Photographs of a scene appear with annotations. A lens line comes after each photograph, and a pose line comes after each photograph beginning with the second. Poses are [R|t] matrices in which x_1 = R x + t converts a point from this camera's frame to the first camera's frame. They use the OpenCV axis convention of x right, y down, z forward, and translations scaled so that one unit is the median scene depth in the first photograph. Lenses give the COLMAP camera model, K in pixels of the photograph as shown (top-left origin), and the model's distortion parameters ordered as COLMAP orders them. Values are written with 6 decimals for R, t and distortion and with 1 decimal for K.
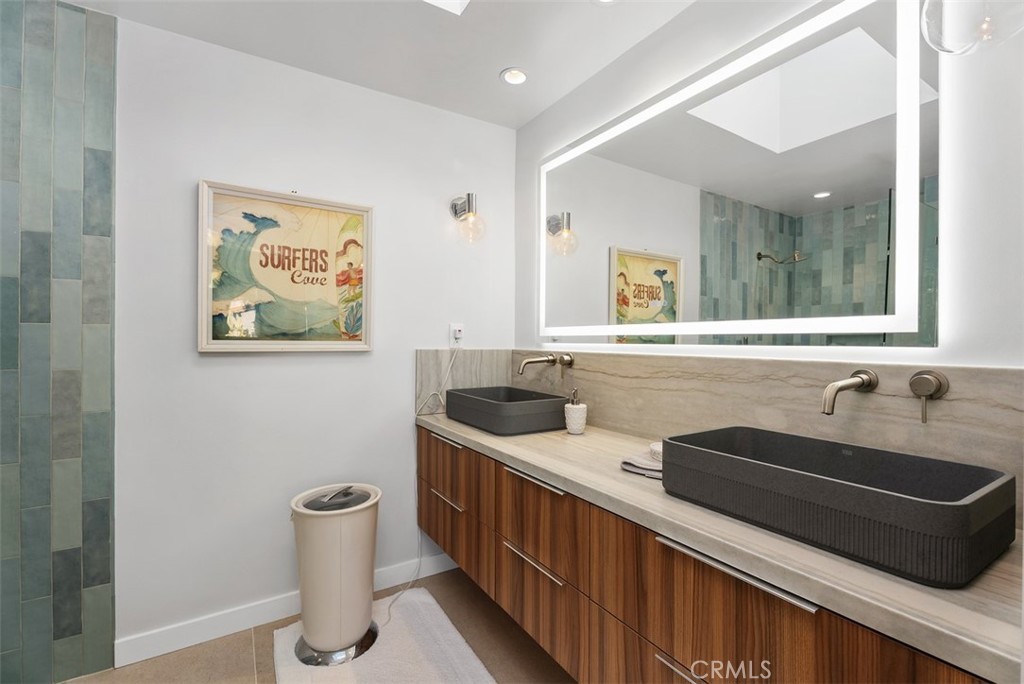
lens RADIAL K [[456.9, 0, 513.4], [0, 456.9, 341.4], [0, 0, 1]] dist [-0.006513, 0.001602]
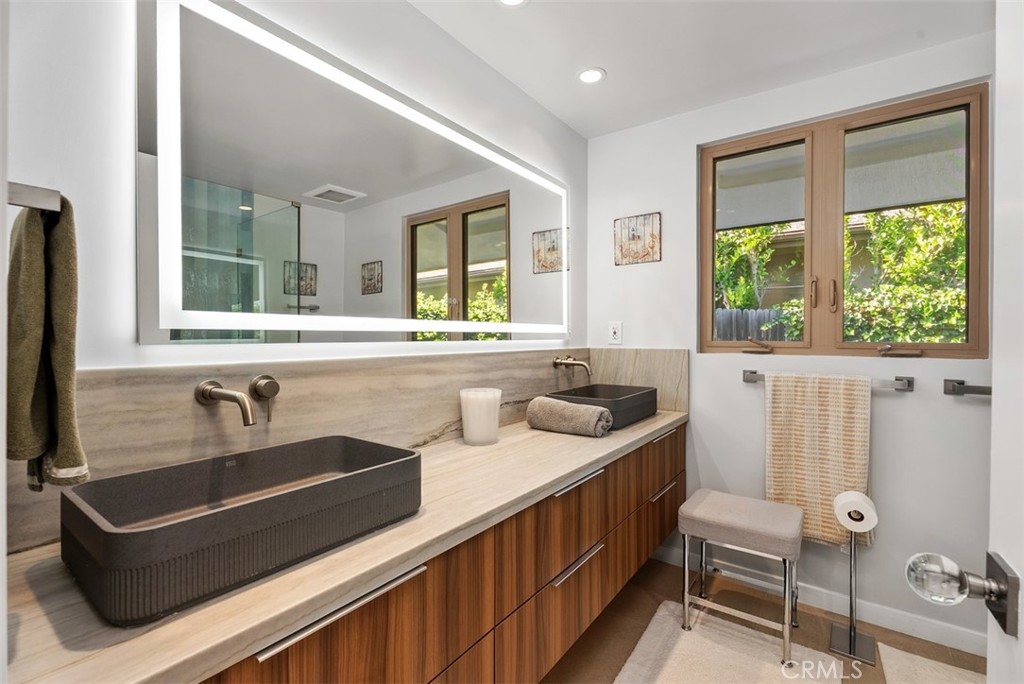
lens RADIAL K [[456.9, 0, 510.9], [0, 456.9, 339.0], [0, 0, 1]] dist [-0.006513, 0.001602]
pose [[-0.366721, -0.006639, 0.930307, -0.749293], [0.002210, 0.999966, 0.008007, -0.007738], [-0.930328, 0.004992, -0.366694, 1.389494]]
